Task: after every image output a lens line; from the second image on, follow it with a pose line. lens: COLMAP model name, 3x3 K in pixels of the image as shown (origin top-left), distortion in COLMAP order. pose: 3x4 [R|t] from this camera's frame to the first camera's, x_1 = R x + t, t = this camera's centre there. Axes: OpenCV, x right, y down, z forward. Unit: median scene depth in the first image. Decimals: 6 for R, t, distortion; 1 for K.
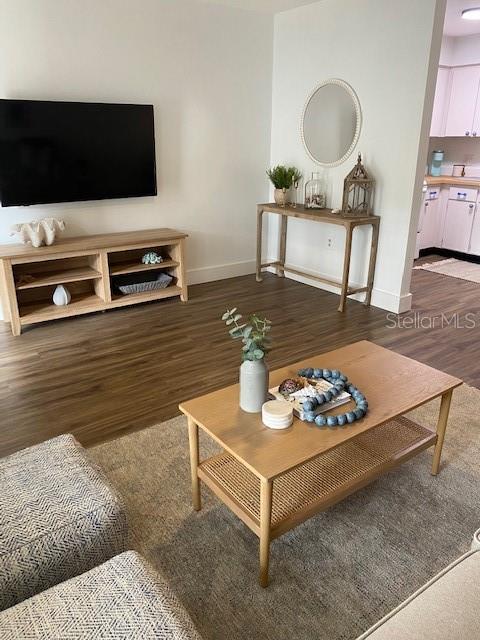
lens RADIAL K [[500.2, 0, 237.7], [0, 500.2, 306.6], [0, 0, 1]] dist [0.036832, -0.006077]
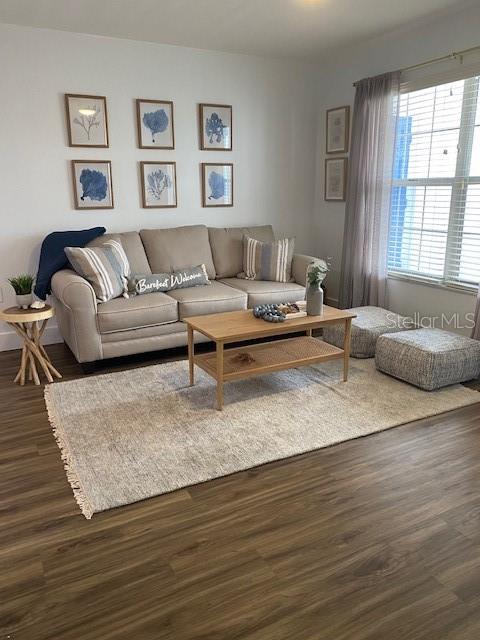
lens RADIAL K [[500.2, 0, 237.7], [0, 500.2, 306.6], [0, 0, 1]] dist [0.036832, -0.006077]
pose [[-0.989876, -0.020516, 0.140443, 0.035955], [0.058012, 0.844590, 0.532262, -0.432140], [-0.129536, 0.535021, -0.834849, 1.395260]]
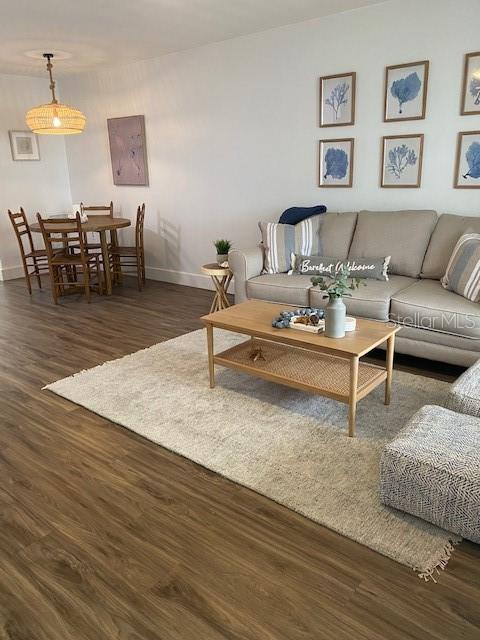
lens RADIAL K [[481.0, 0, 240.0], [0, 481.0, 320.0], [0, 0, 1]] dist [0.001036, -0.005665]
pose [[-0.261885, -0.293050, 0.919531, -0.632478], [0.351981, 0.858156, 0.373735, -0.243626], [-0.898624, 0.421533, -0.121590, 0.767125]]
